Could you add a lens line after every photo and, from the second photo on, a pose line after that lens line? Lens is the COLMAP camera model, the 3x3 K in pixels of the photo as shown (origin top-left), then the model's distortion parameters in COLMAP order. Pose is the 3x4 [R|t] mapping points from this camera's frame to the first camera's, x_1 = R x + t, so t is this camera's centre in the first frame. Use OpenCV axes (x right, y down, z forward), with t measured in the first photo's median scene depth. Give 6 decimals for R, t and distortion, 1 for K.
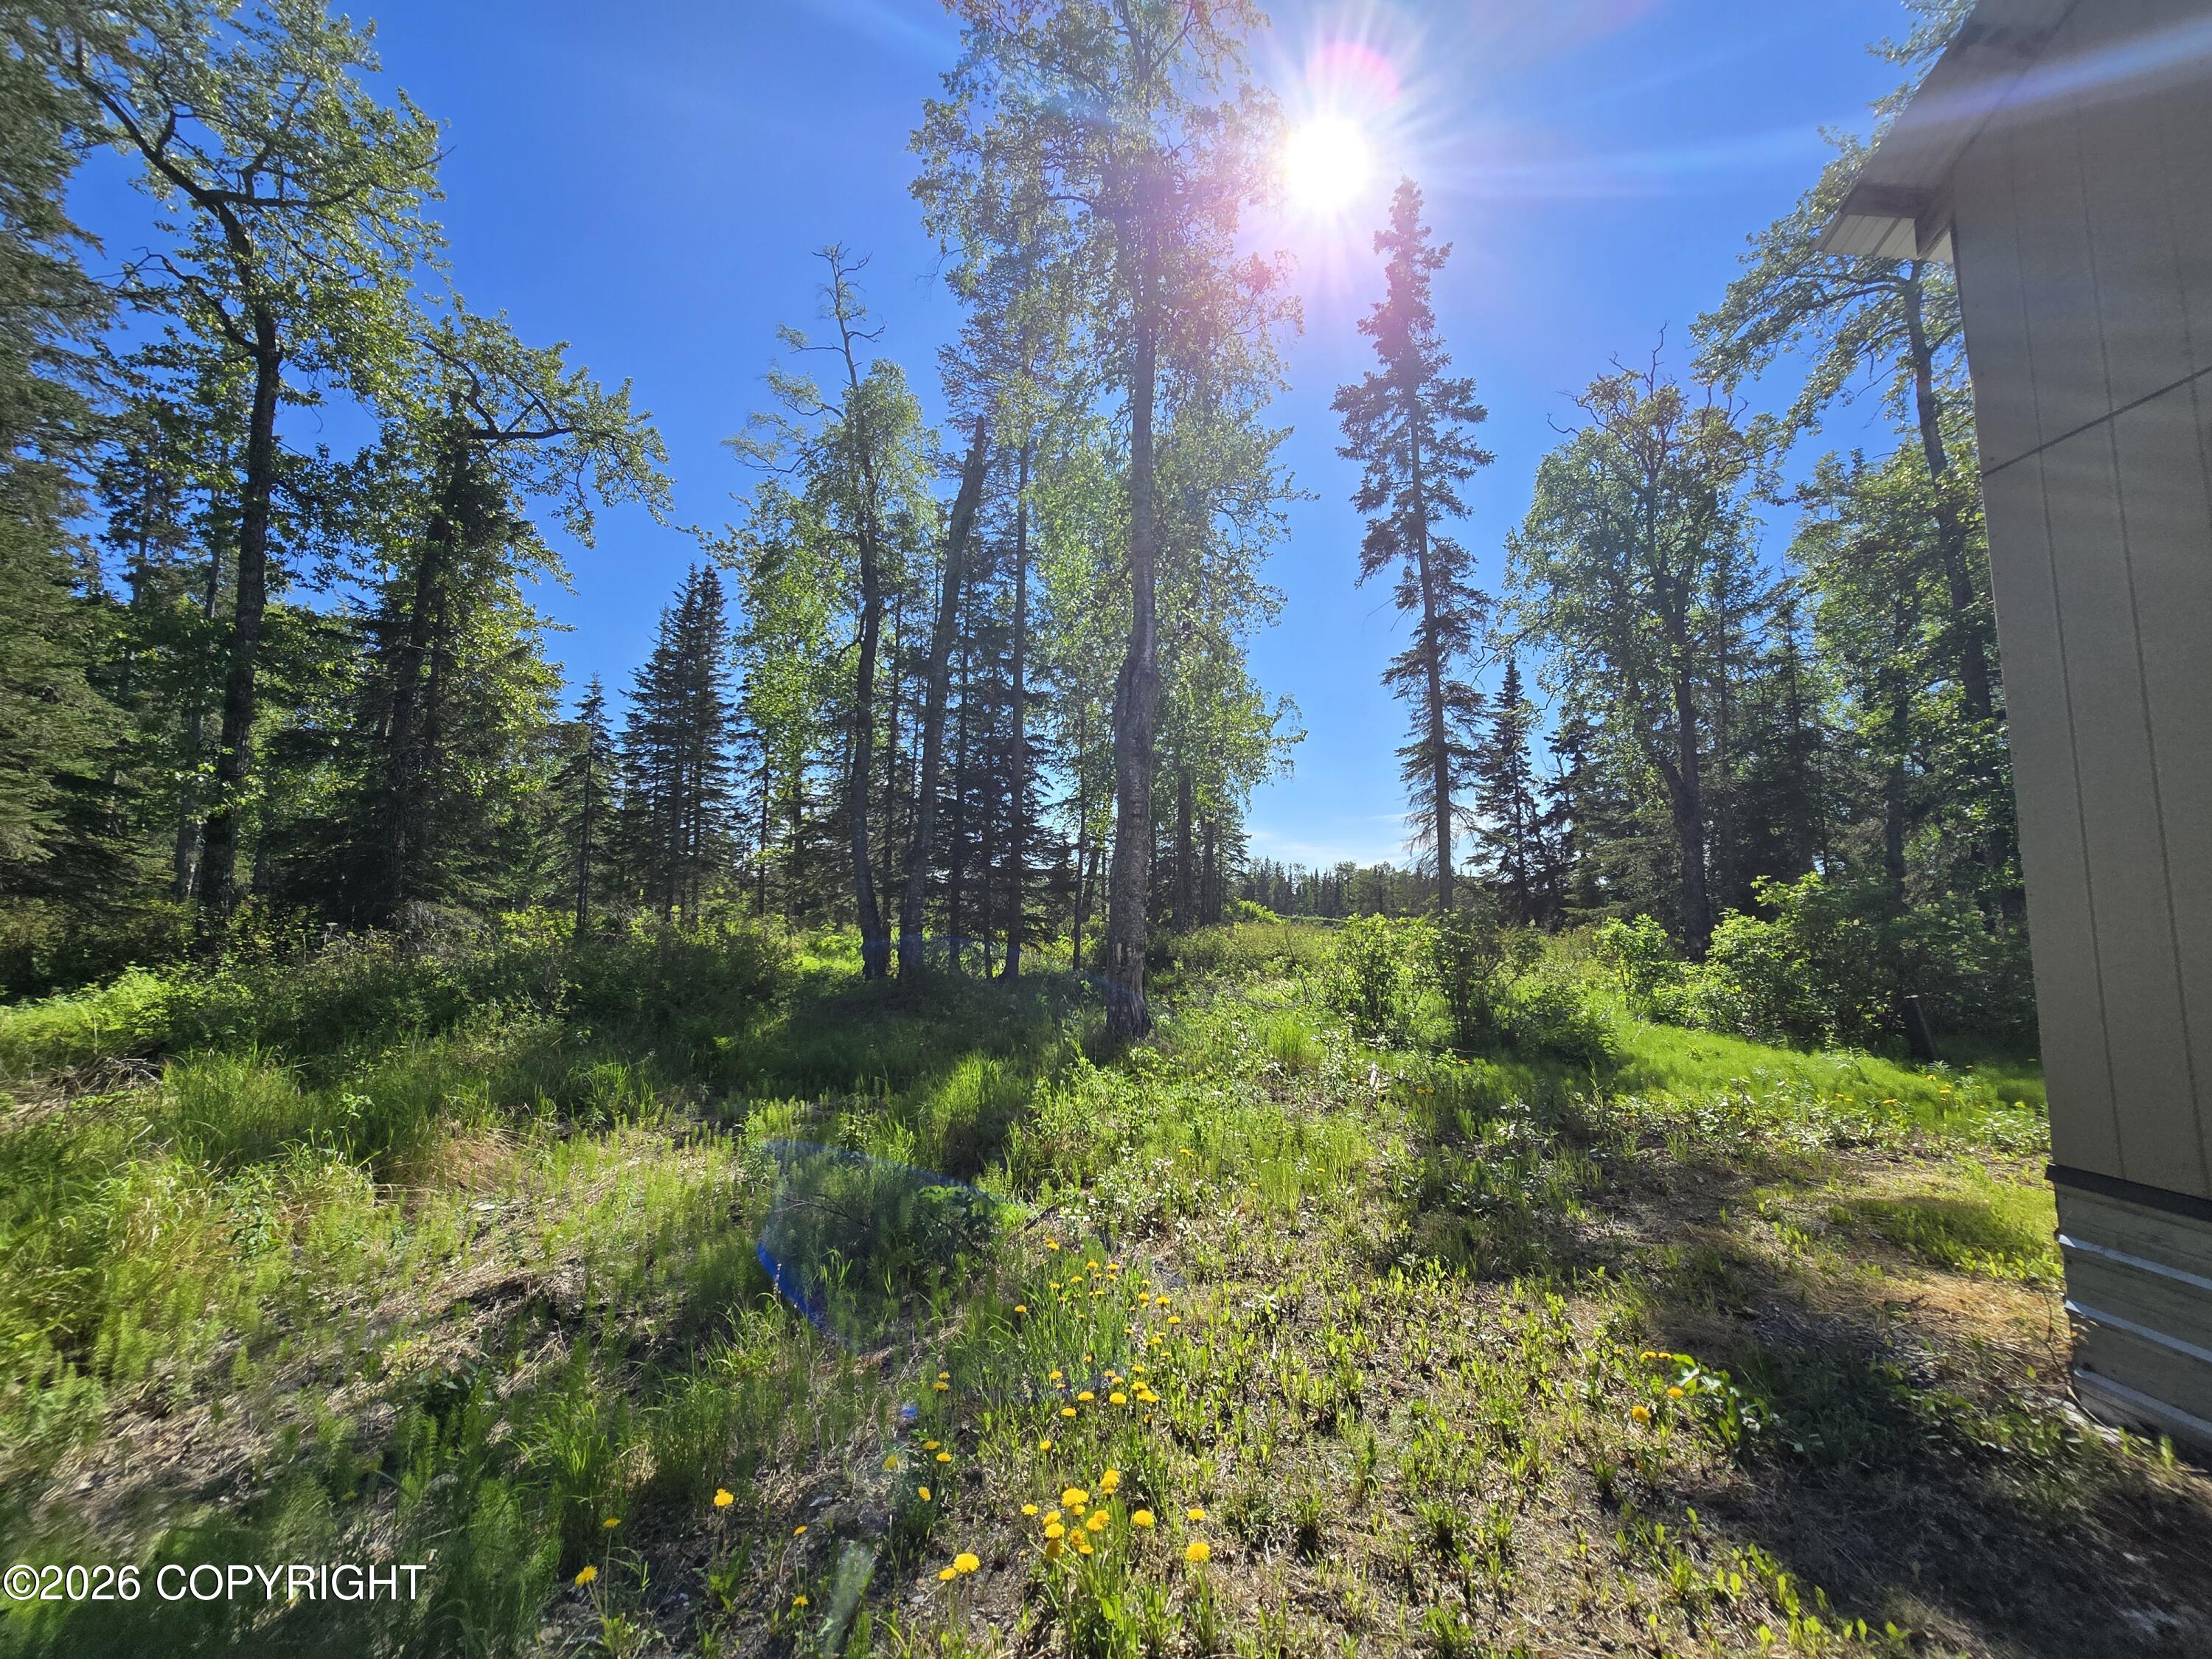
lens RADIAL K [[905.4, 0, 1099.8], [0, 905.4, 829.1], [0, 0, 1]] dist [-0.005565, 0.001278]
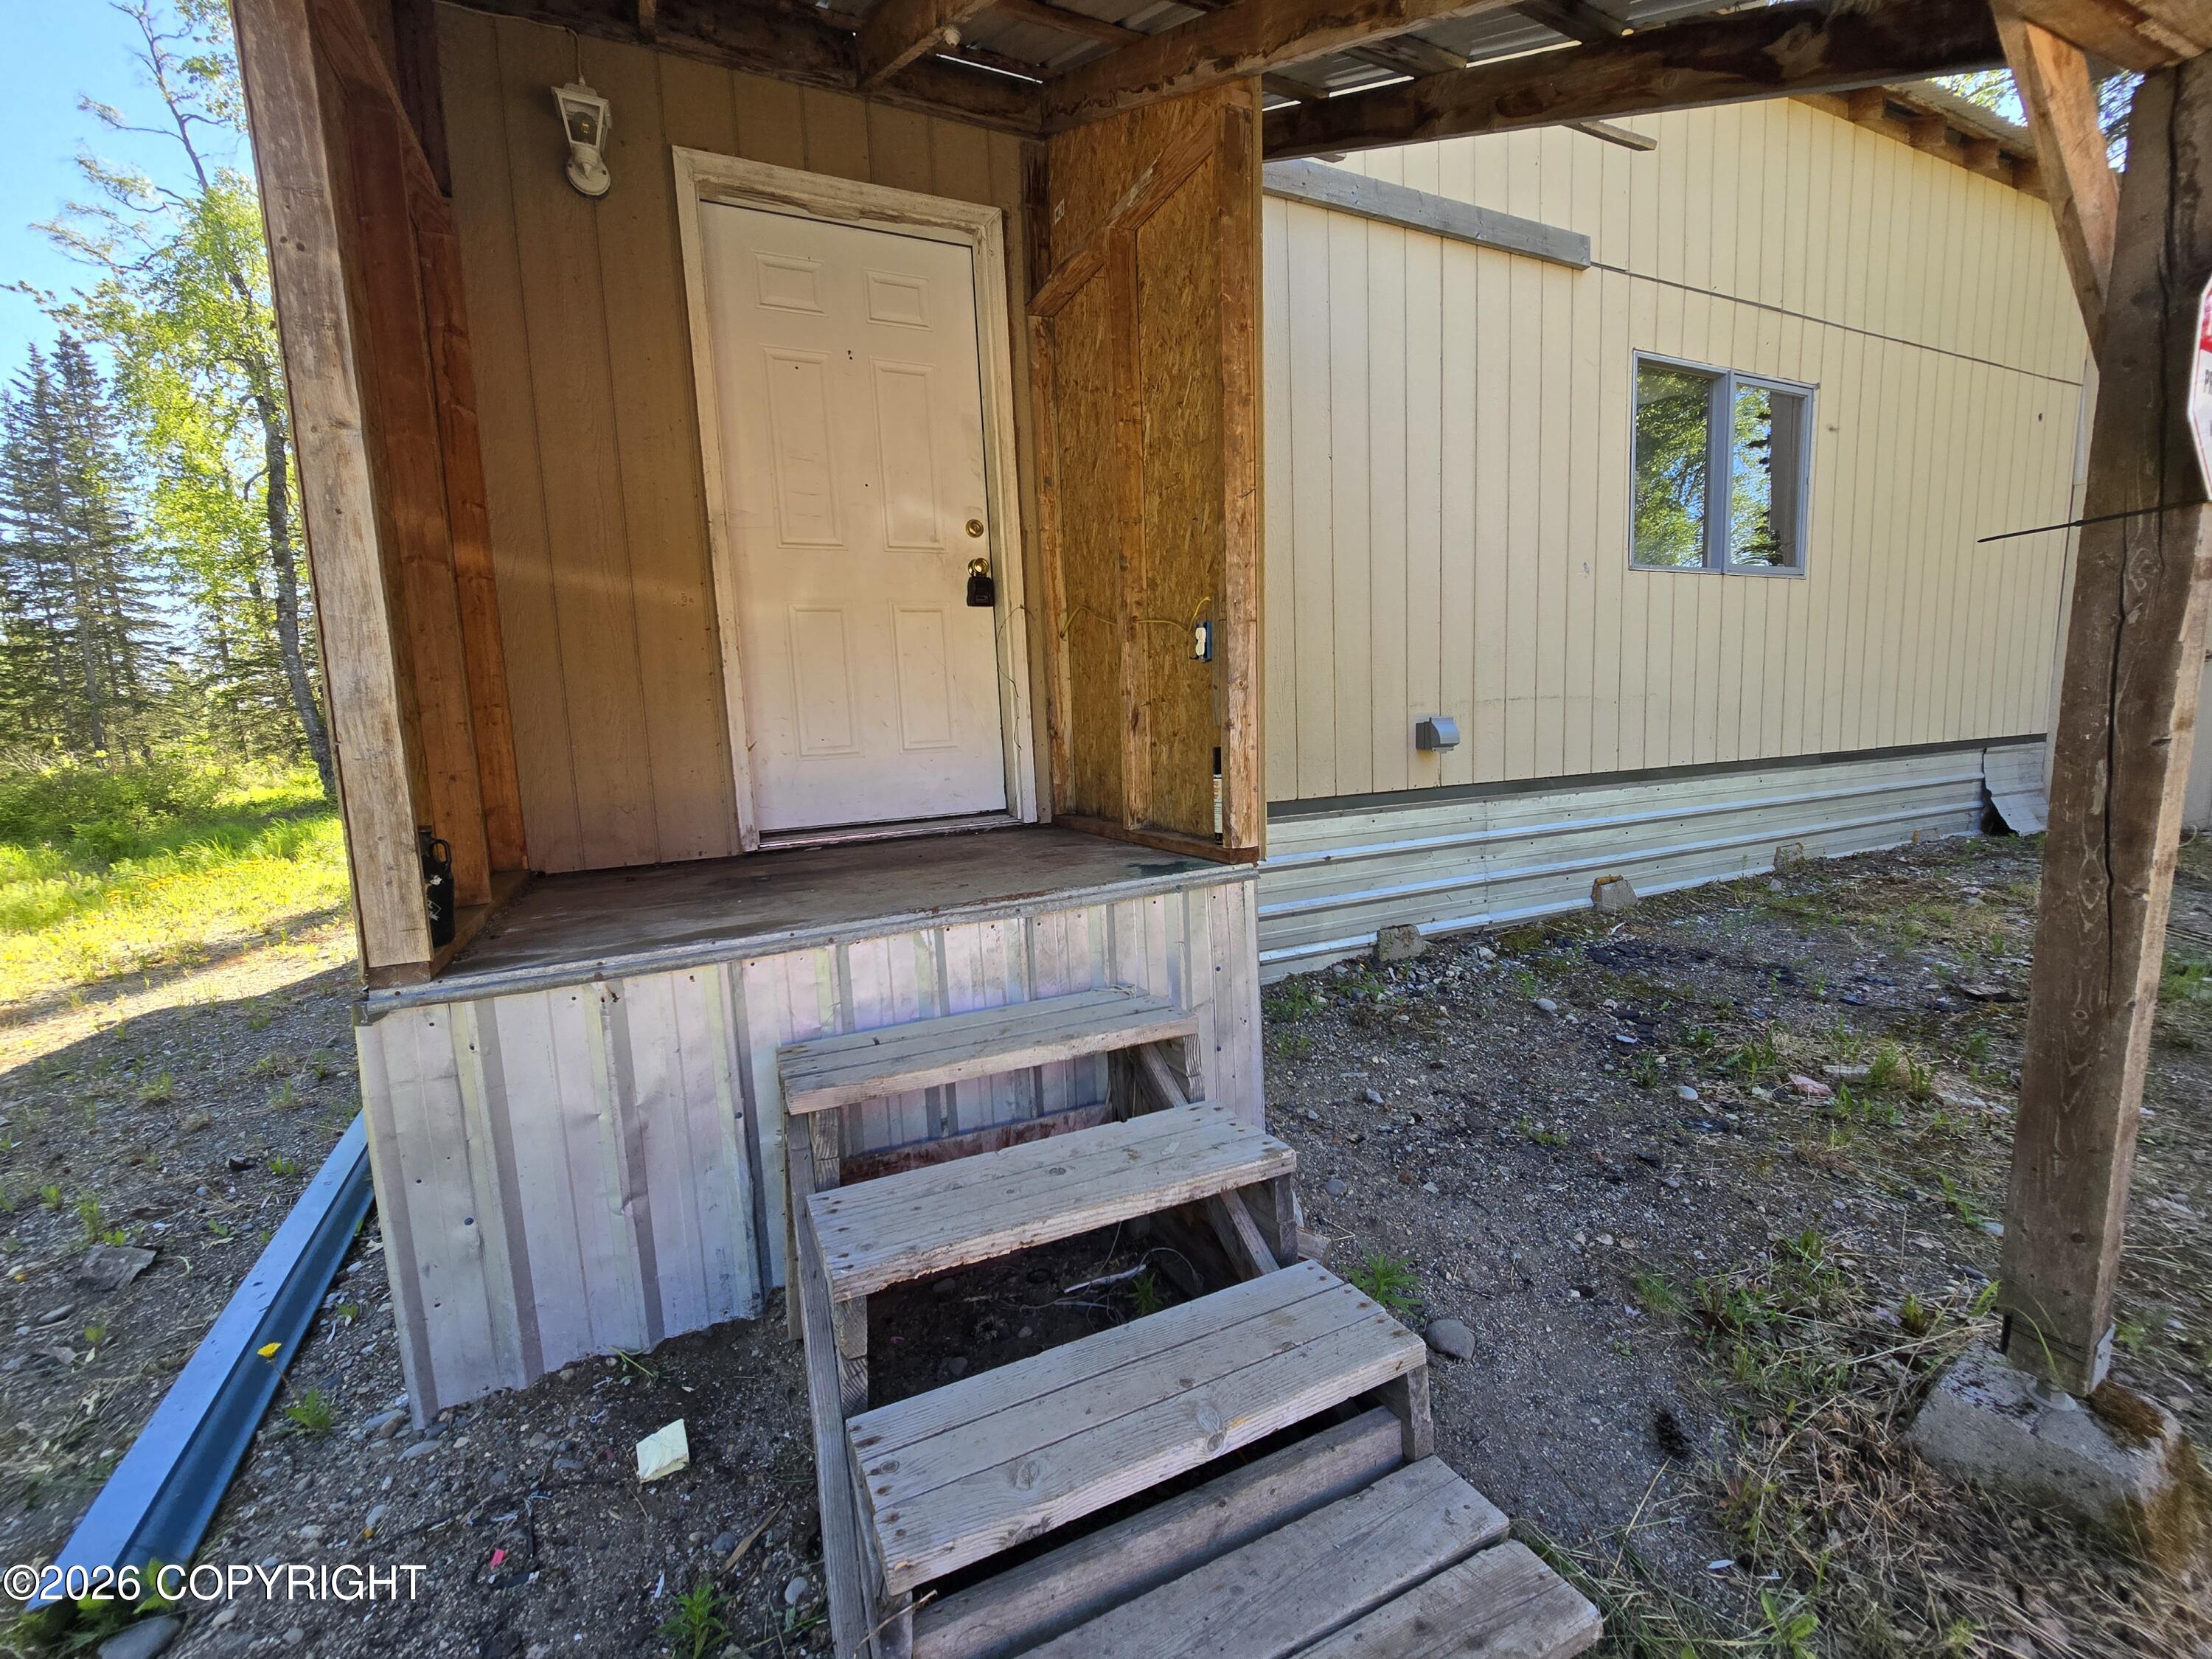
lens RADIAL K [[905.4, 0, 1098.6], [0, 905.4, 829.3], [0, 0, 1]] dist [-0.005565, 0.001278]
pose [[0.928968, -0.100460, 0.356267, 0.215589], [0.024465, 0.977027, 0.211709, -0.012817], [-0.369350, -0.187955, 0.910084, -0.357203]]
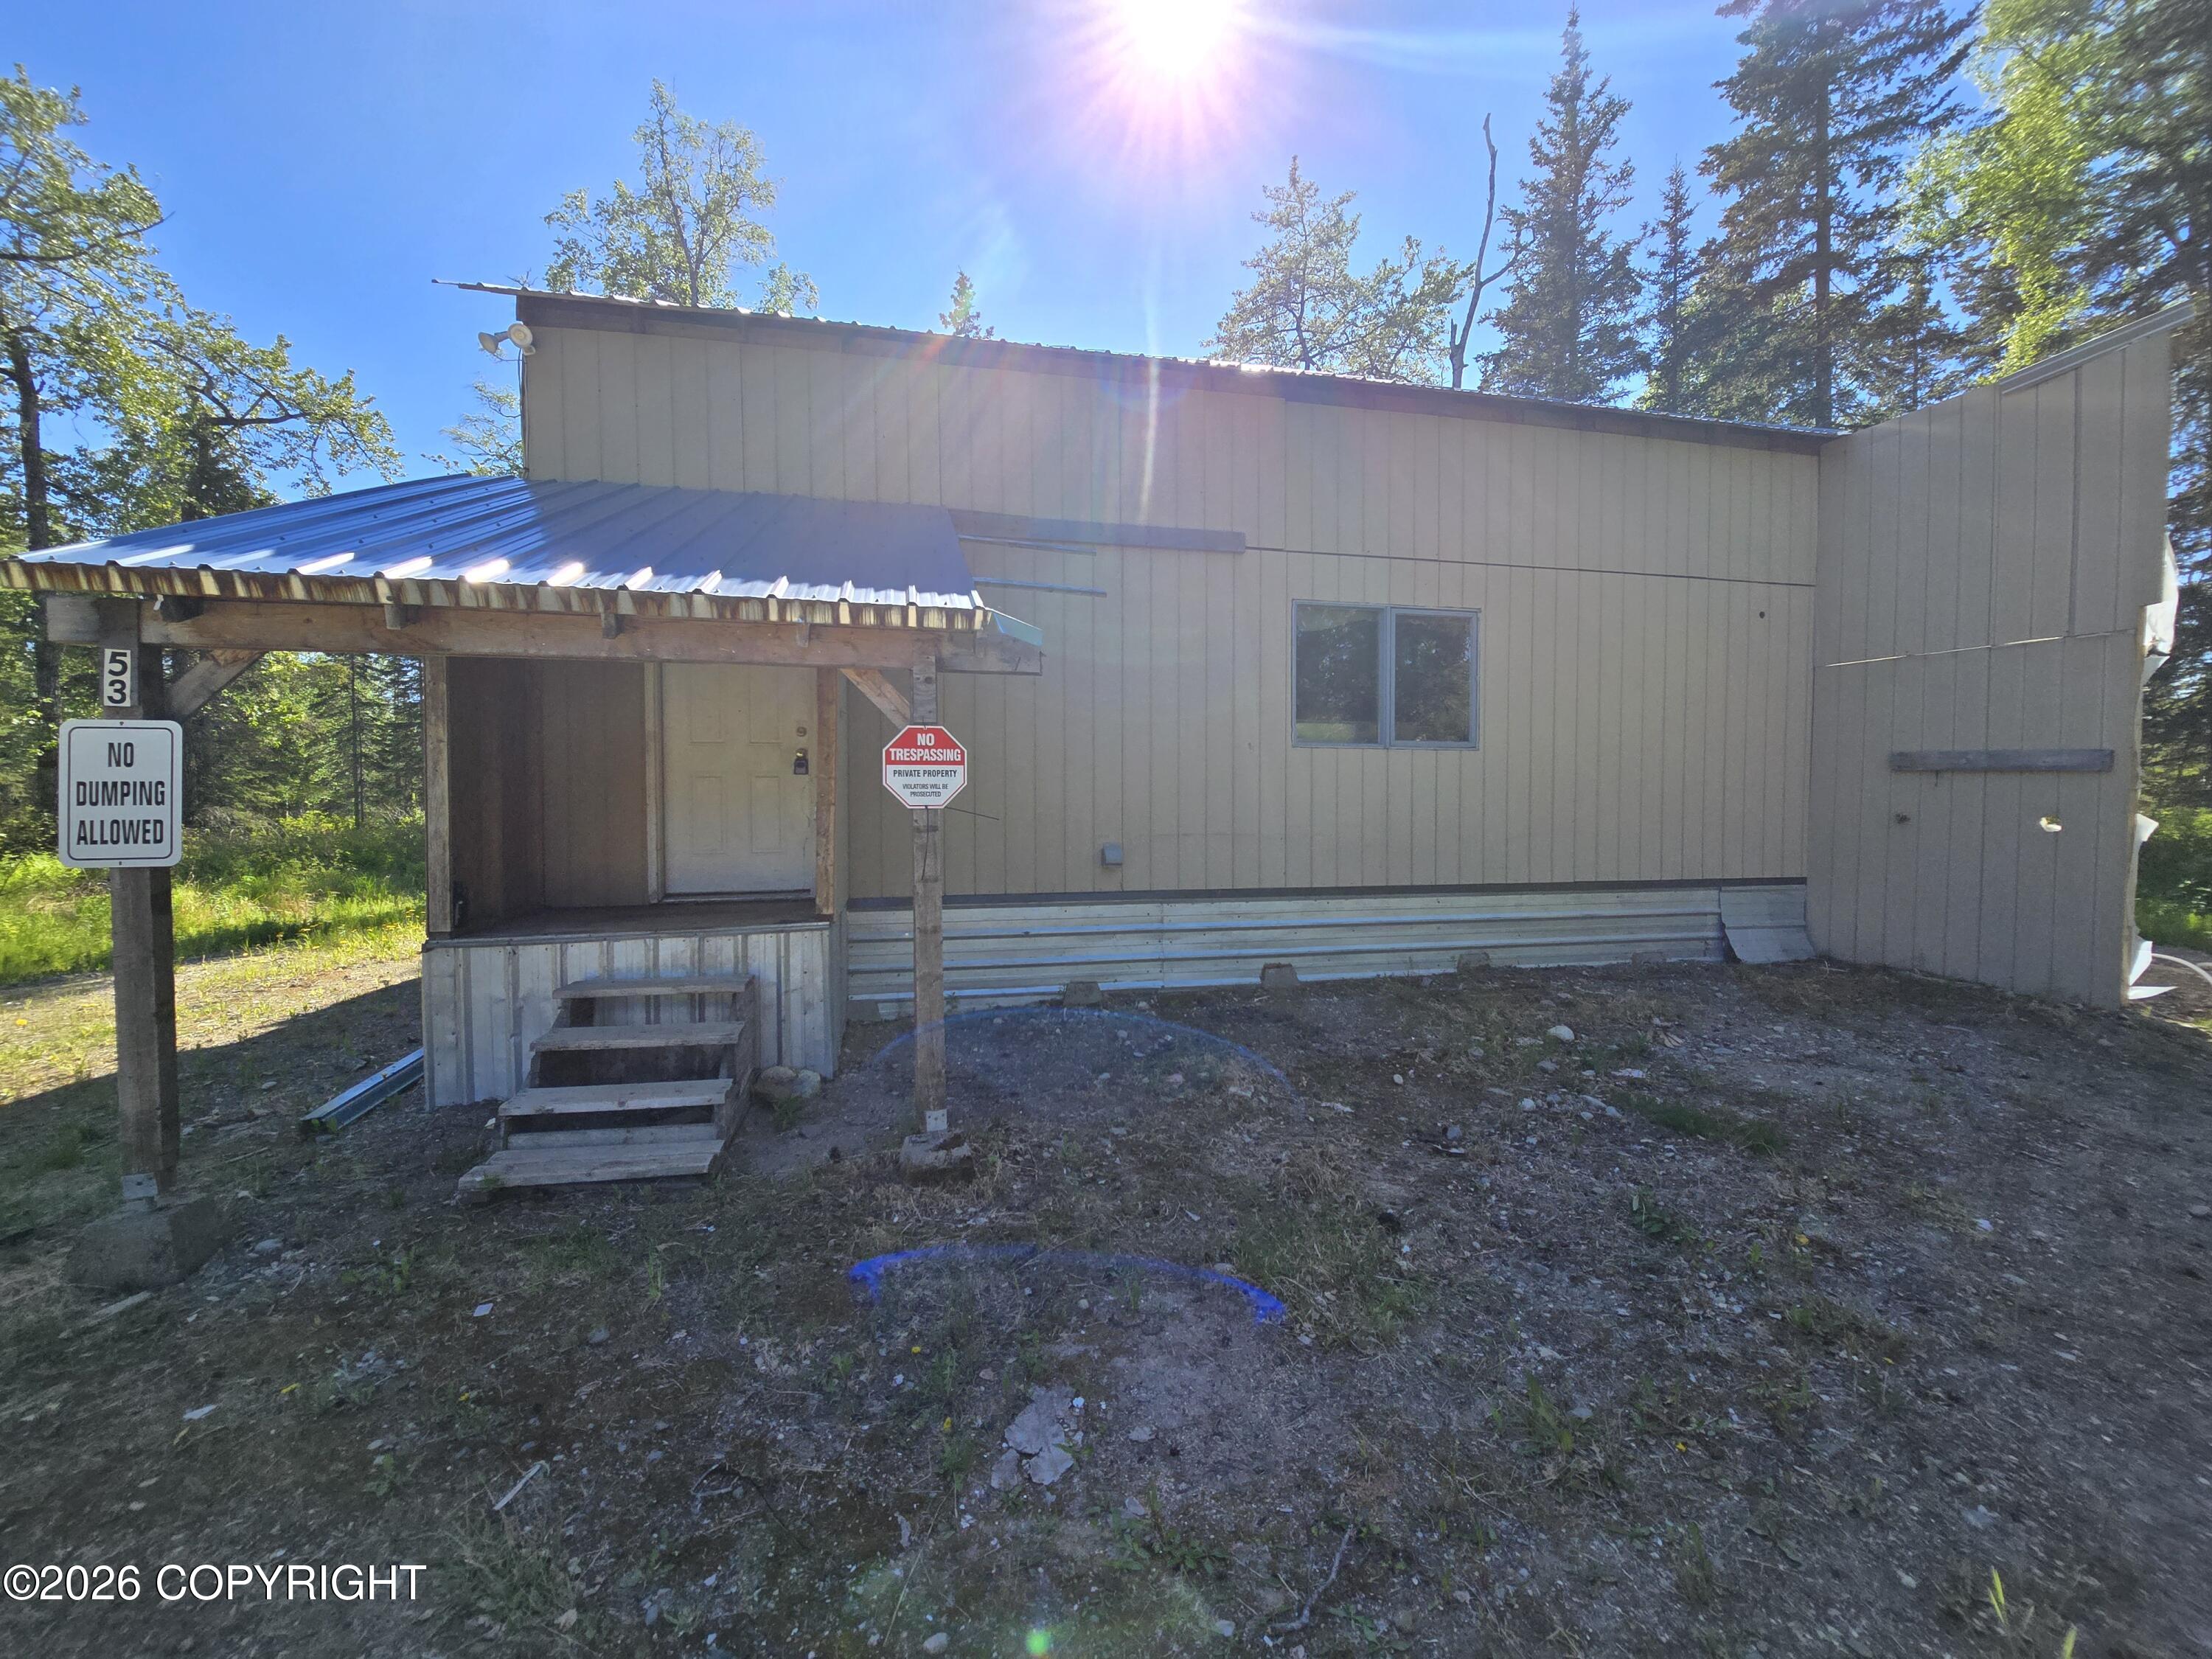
lens RADIAL K [[905.4, 0, 1095.8], [0, 905.4, 833.8], [0, 0, 1]] dist [-0.005565, 0.001278]
pose [[0.987078, -0.025515, 0.158196, 0.306651], [0.005972, 0.992414, 0.122800, -0.034717], [-0.160129, -0.120268, 0.979742, -0.498259]]
